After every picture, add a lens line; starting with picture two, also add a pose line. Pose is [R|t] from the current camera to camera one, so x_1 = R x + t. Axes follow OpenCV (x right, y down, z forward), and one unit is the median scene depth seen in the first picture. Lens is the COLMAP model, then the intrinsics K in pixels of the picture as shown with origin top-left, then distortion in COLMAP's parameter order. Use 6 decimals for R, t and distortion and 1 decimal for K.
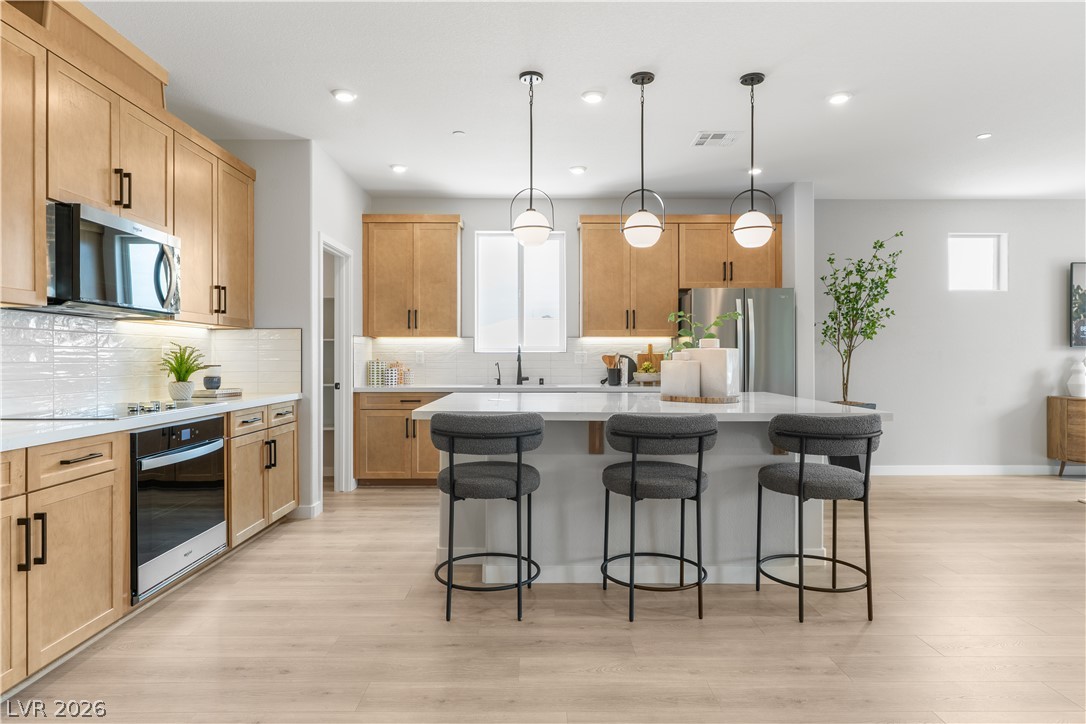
lens RADIAL K [[619.9, 0, 542.8], [0, 619.9, 357.7], [0, 0, 1]] dist [-0.001039, 0.001231]
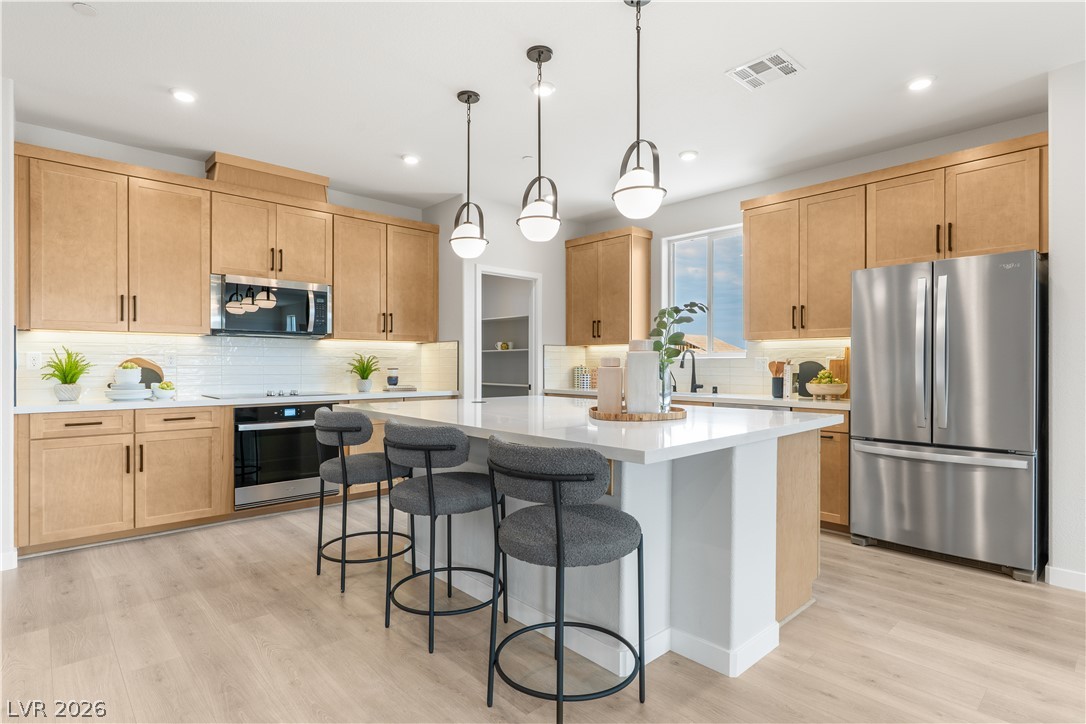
lens RADIAL K [[547.3, 0, 543.0], [0, 547.3, 367.4], [0, 0, 1]] dist [-0.001387, 0.000428]
pose [[0.681724, 0.007140, -0.731574, 0.643404], [-0.003181, 0.999972, 0.006795, -0.000047], [0.731602, -0.002305, 0.681728, 0.393247]]
